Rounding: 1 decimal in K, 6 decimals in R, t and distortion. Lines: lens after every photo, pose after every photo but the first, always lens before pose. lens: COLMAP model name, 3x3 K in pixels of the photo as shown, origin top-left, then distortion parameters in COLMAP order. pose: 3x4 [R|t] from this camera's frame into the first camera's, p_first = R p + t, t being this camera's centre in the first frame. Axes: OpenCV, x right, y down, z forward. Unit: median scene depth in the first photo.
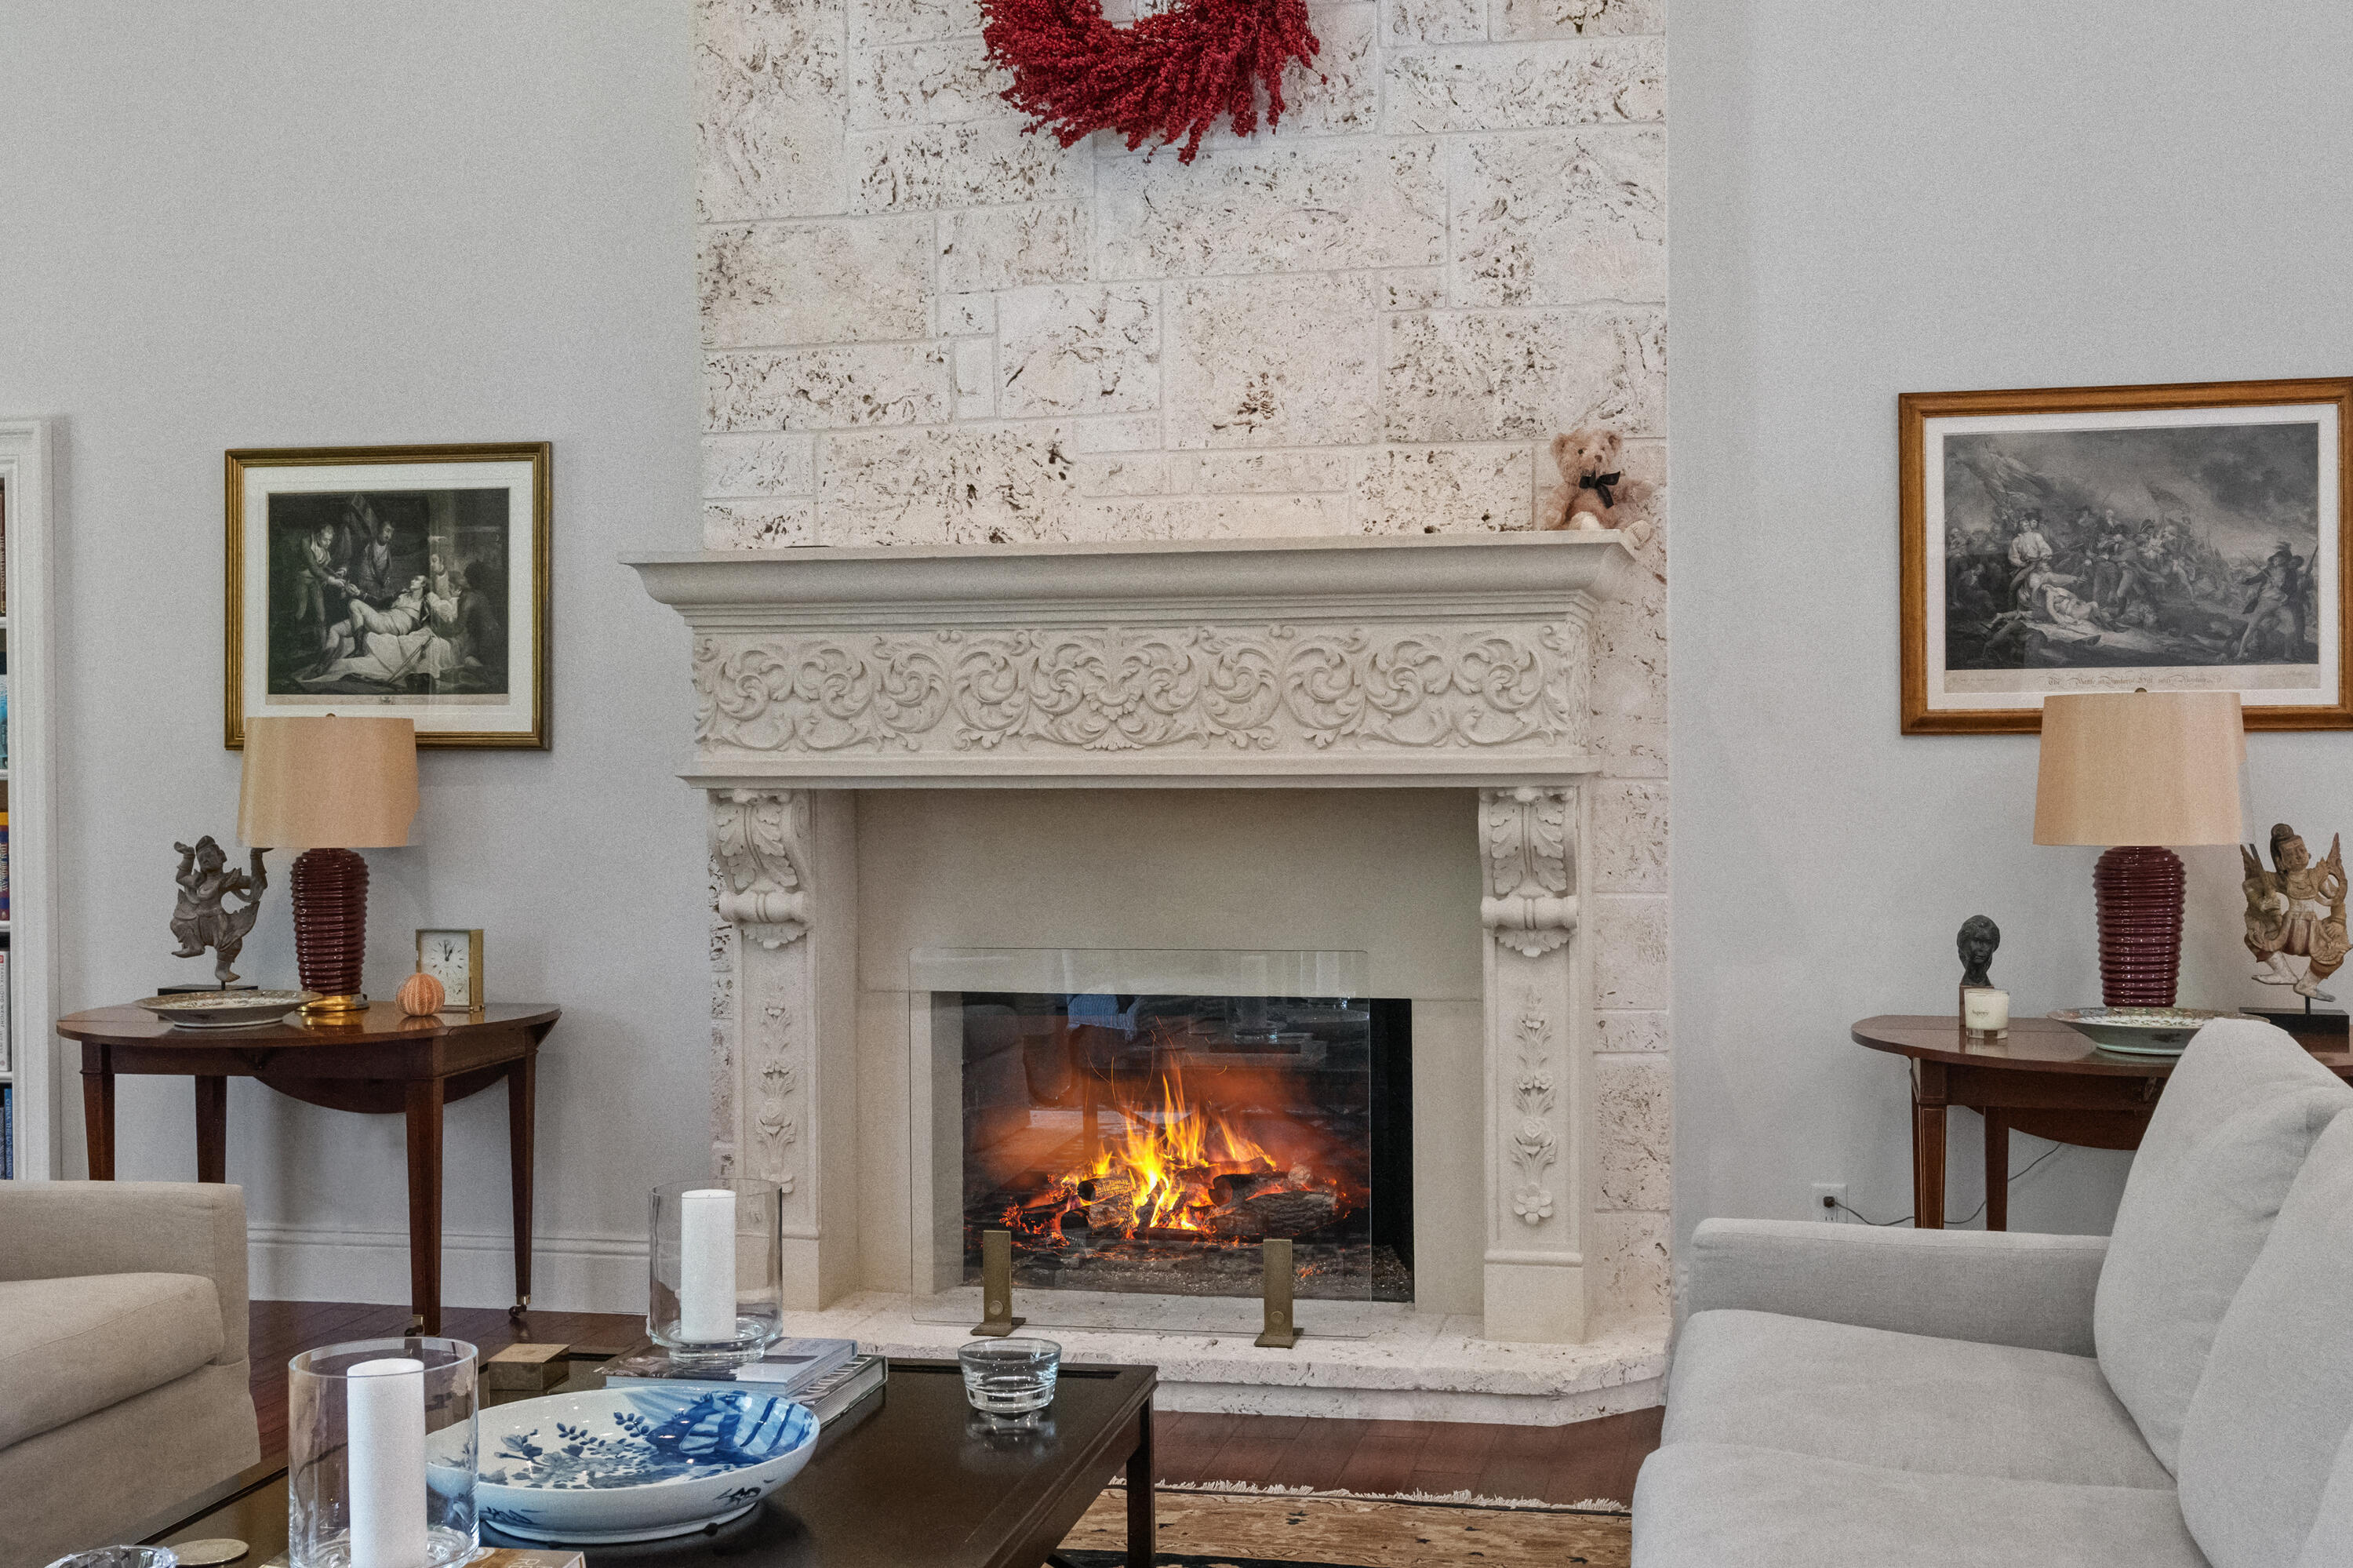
lens RADIAL K [[2633.1, 0, 1176.5], [0, 2633.1, 784.0], [0, 0, 1]] dist [-0.004054, 0.005746]
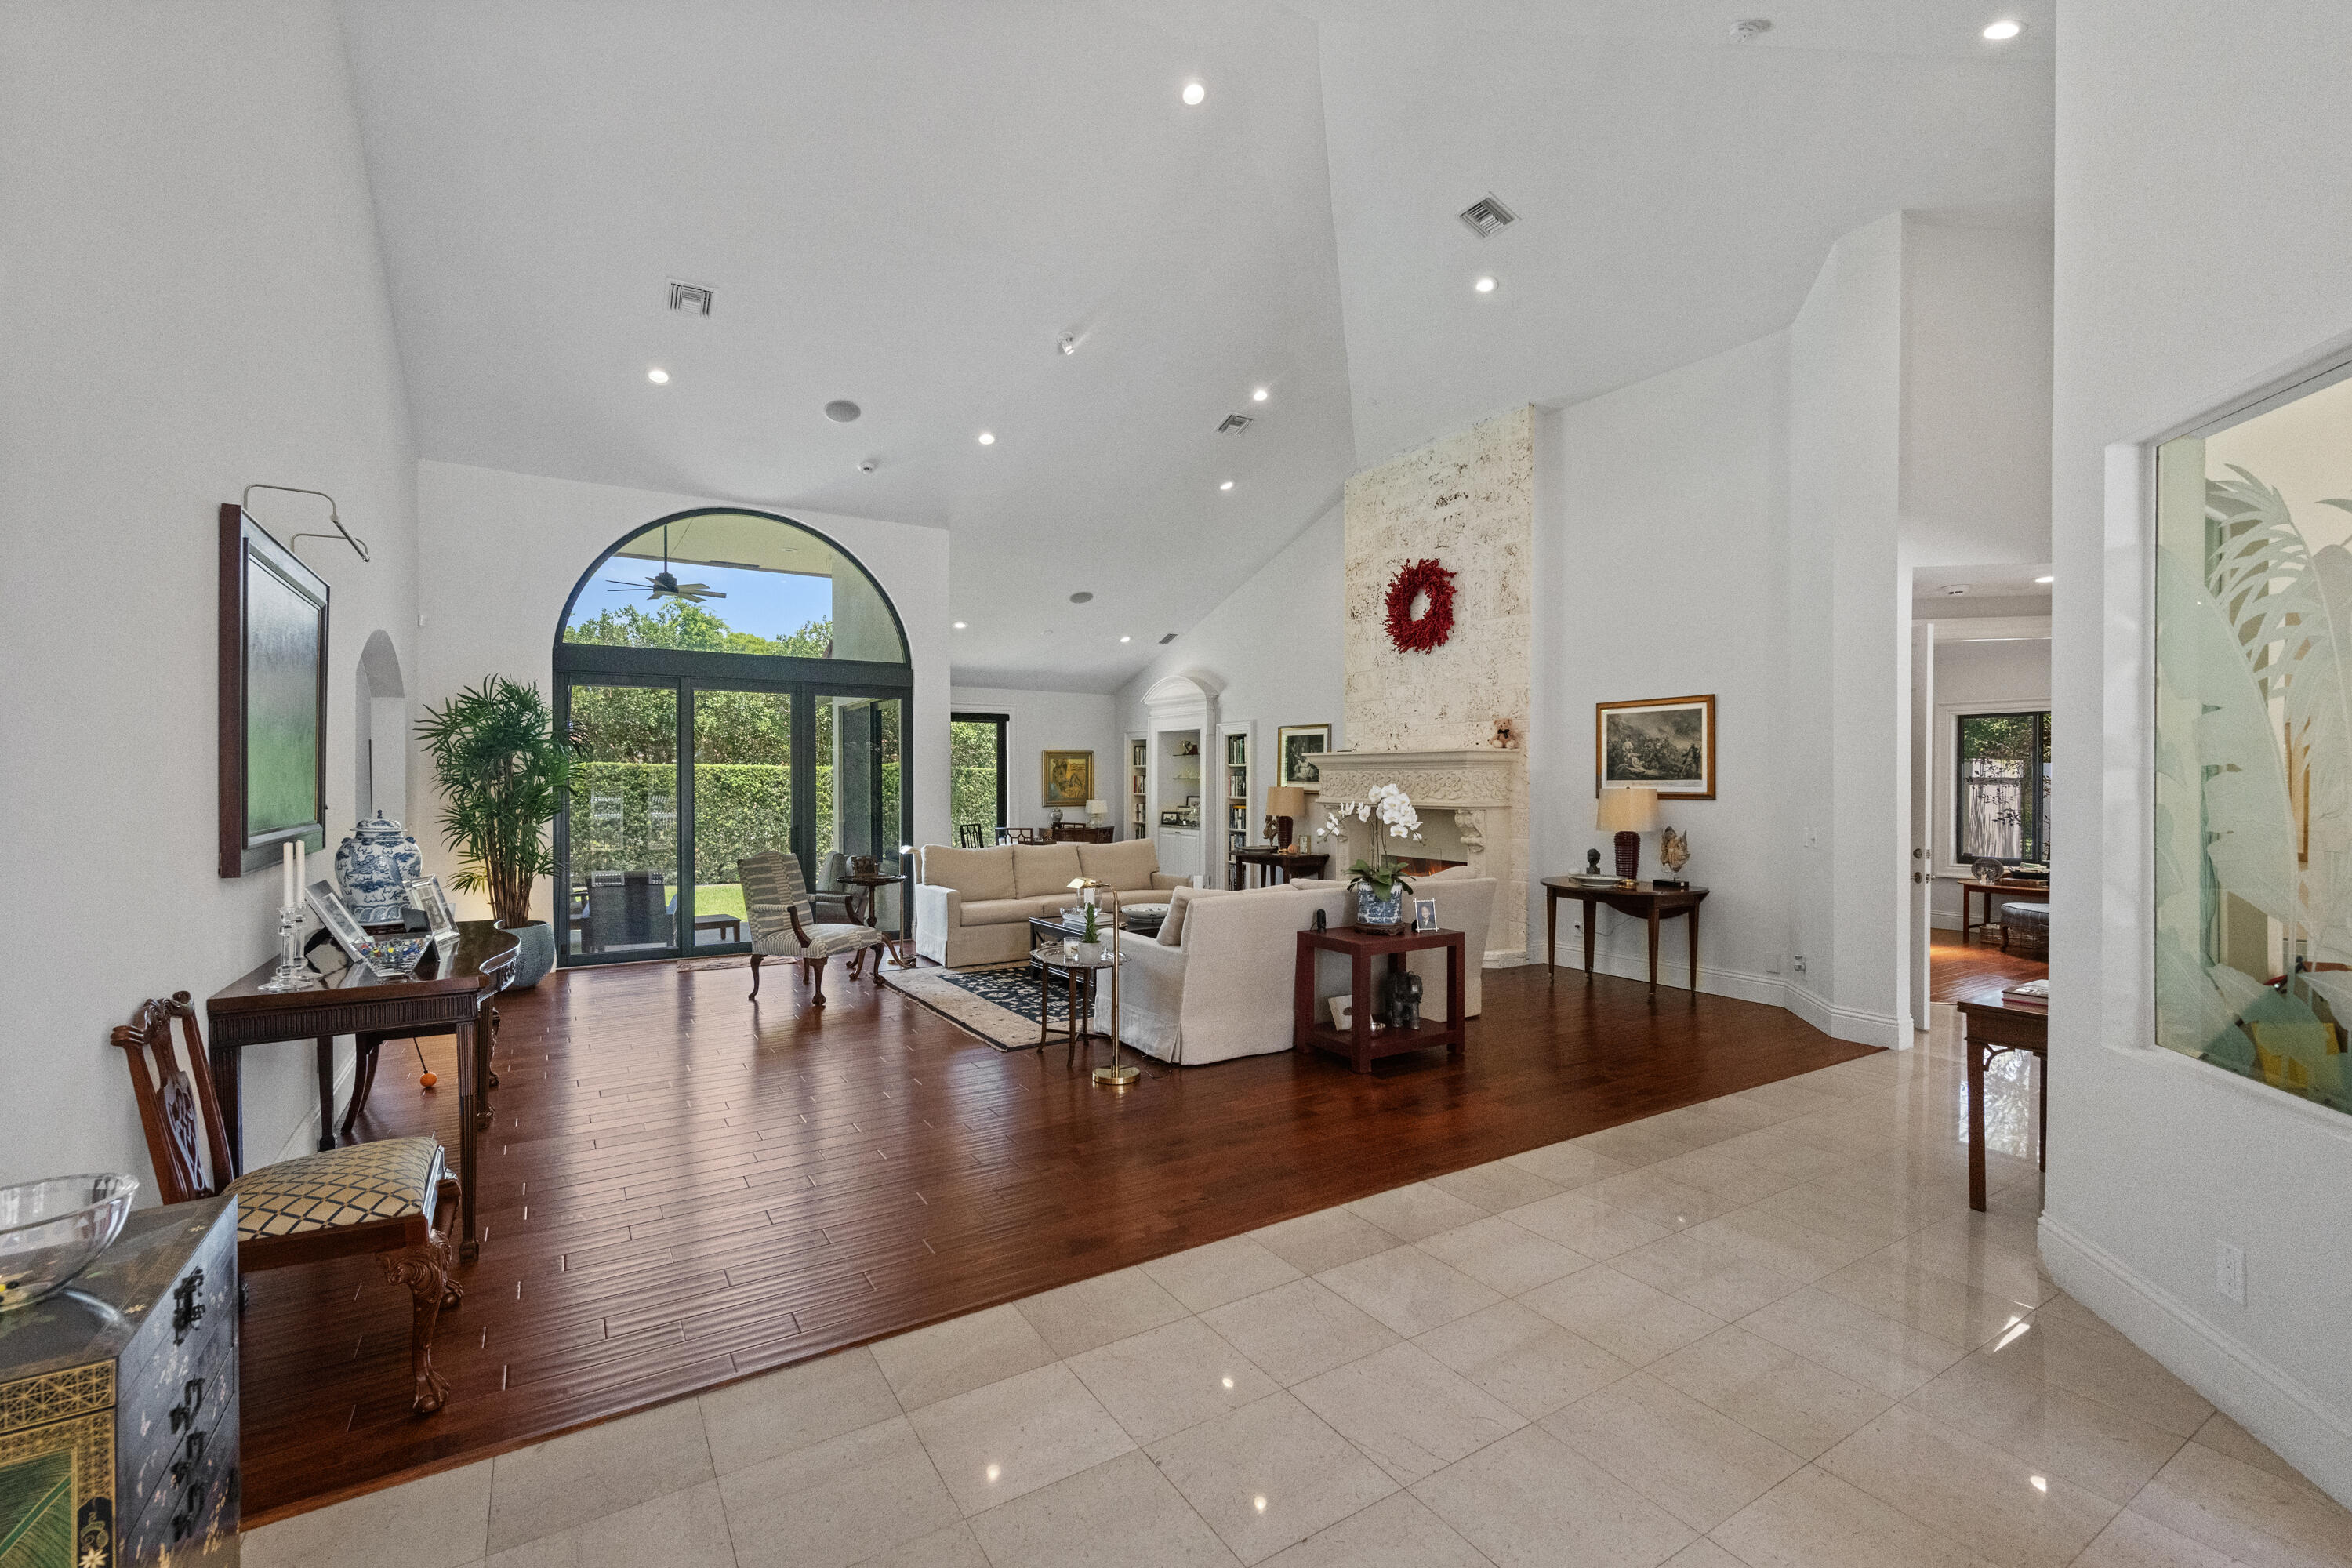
lens RADIAL K [[1009.6, 0, 1176.0], [0, 1009.6, 784.0], [0, 0, 1]] dist [0.000683, 0.000087]
pose [[0.693687, 0.009493, -0.720214, 0.832243], [-0.015278, 0.999882, -0.001536, -0.026039], [0.720115, 0.012069, 0.693750, -0.351672]]
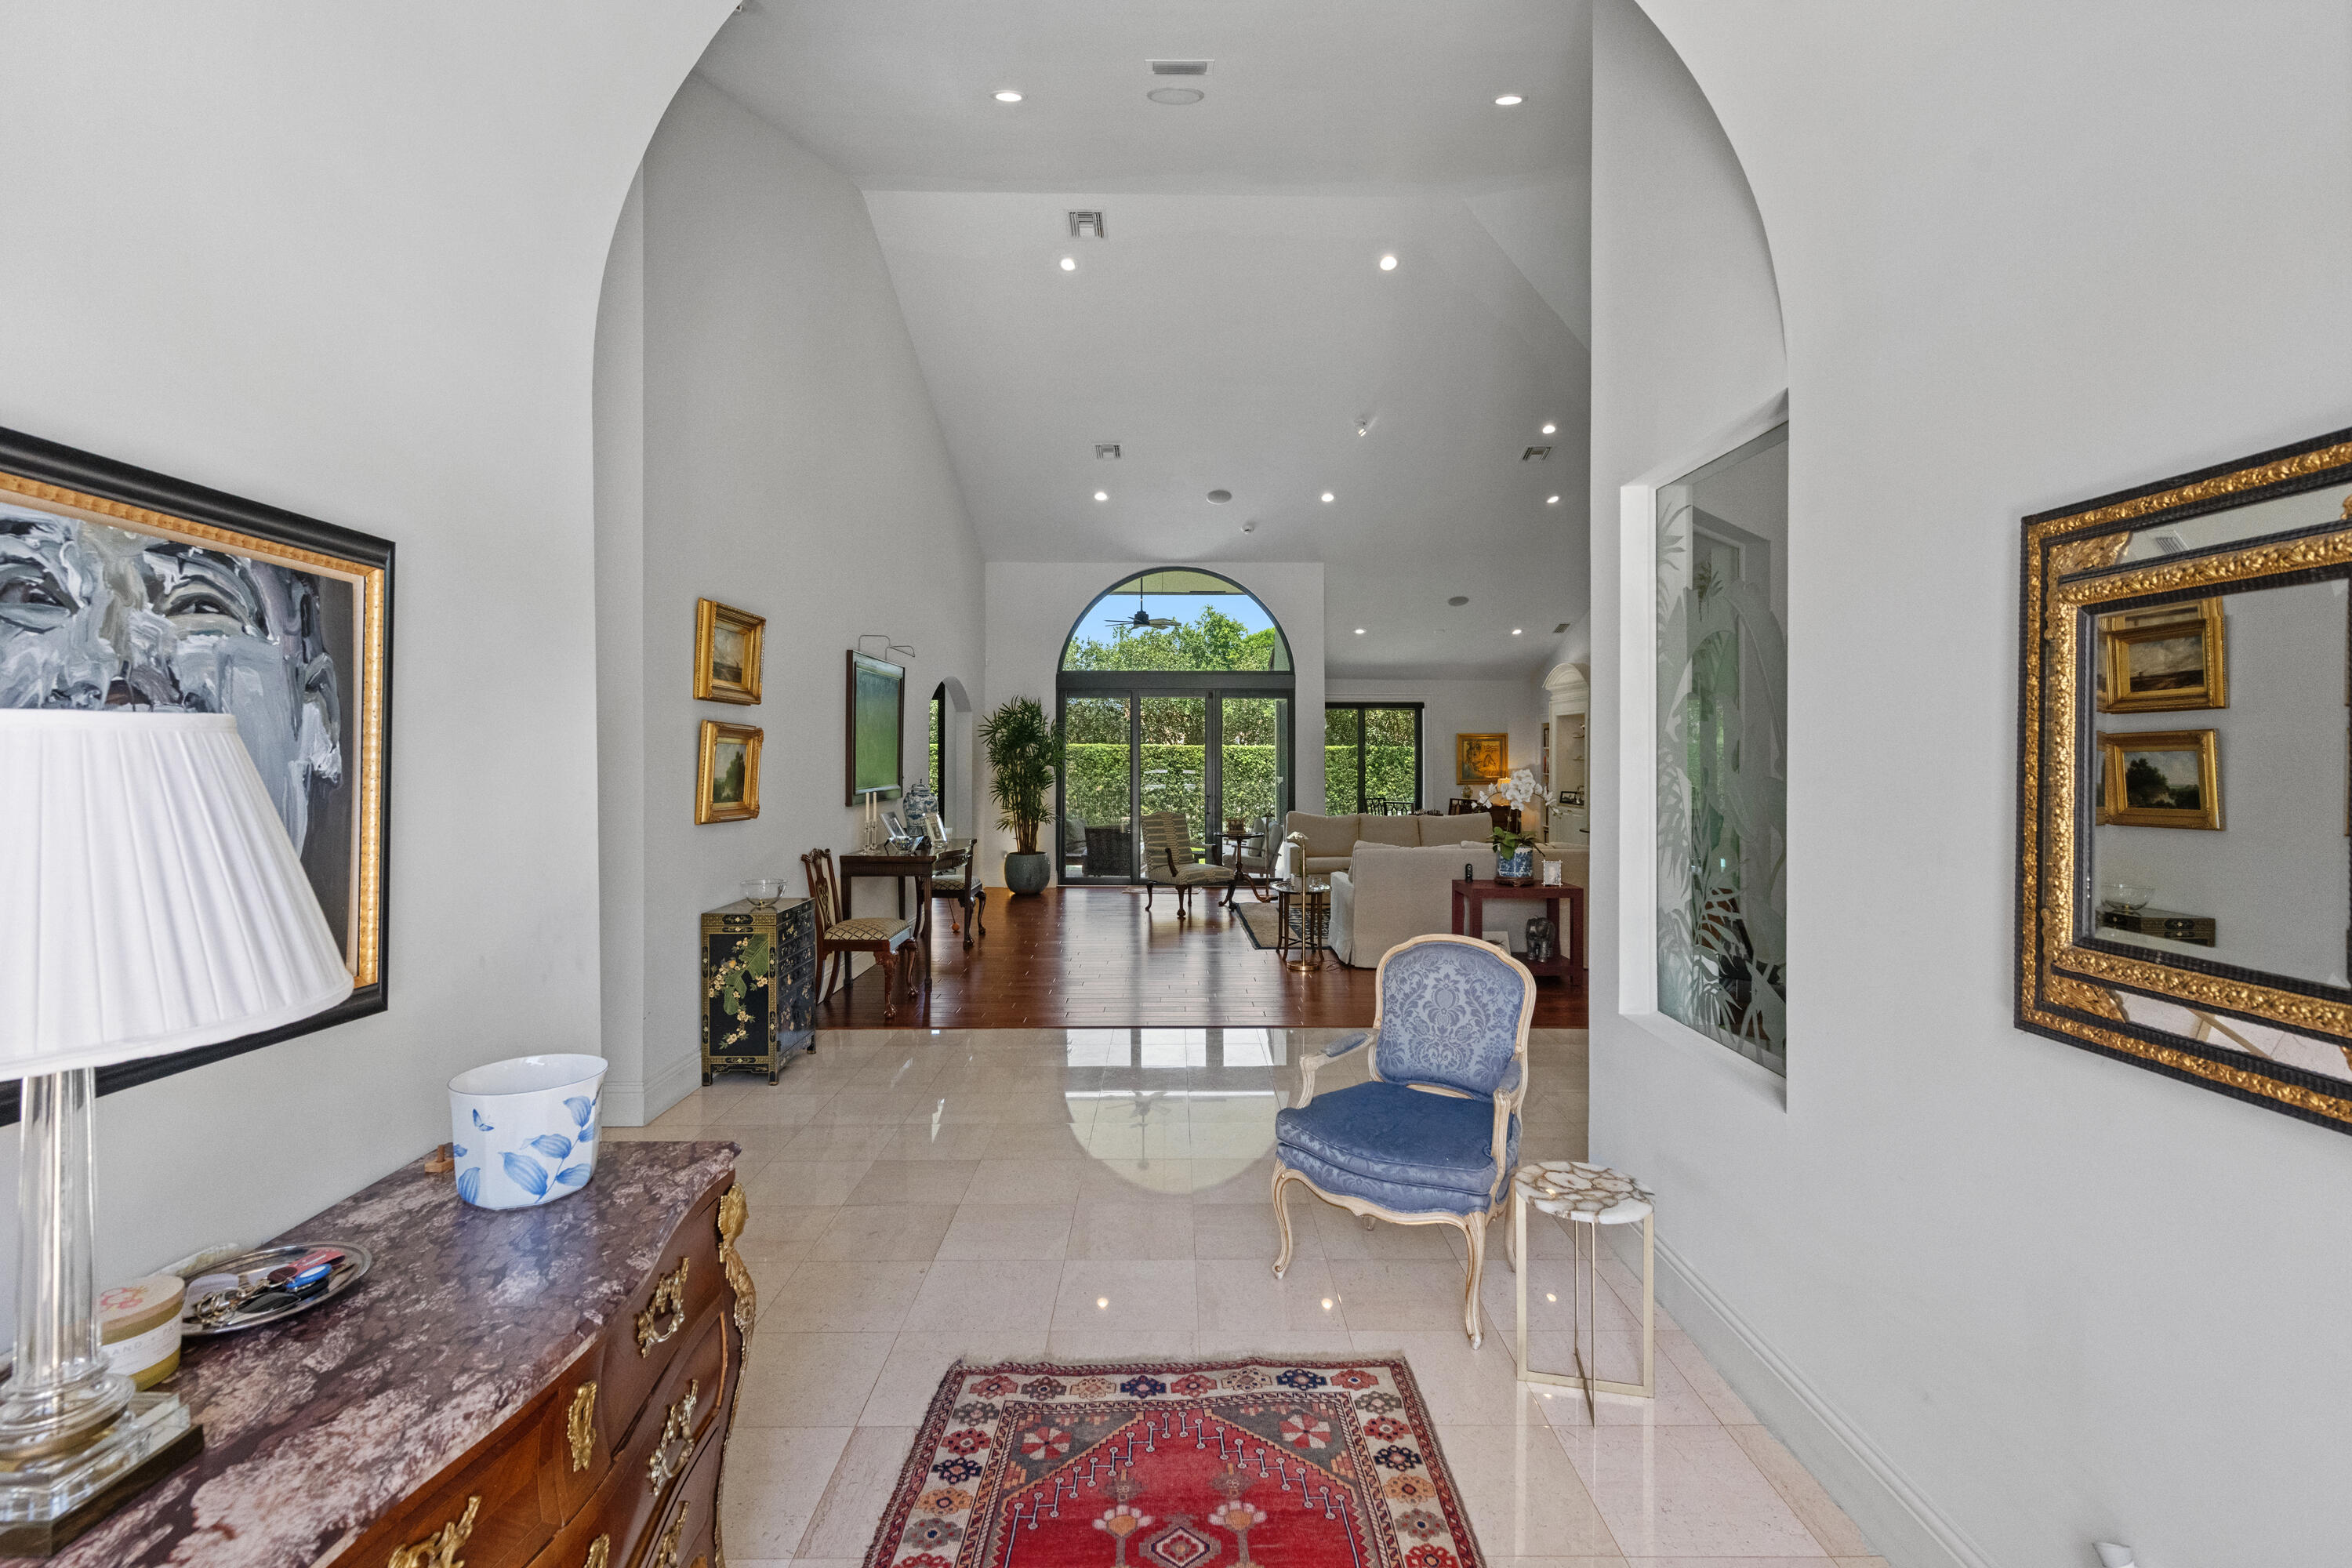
lens RADIAL K [[1055.8, 0, 1173.4], [0, 1055.8, 754.8], [0, 0, 1]] dist [-0.000217, -0.000012]
pose [[0.209290, 0.006878, -0.977829, 1.434223], [-0.016978, 0.999850, 0.003399, -0.044988], [0.977706, 0.015891, 0.209376, -0.231428]]
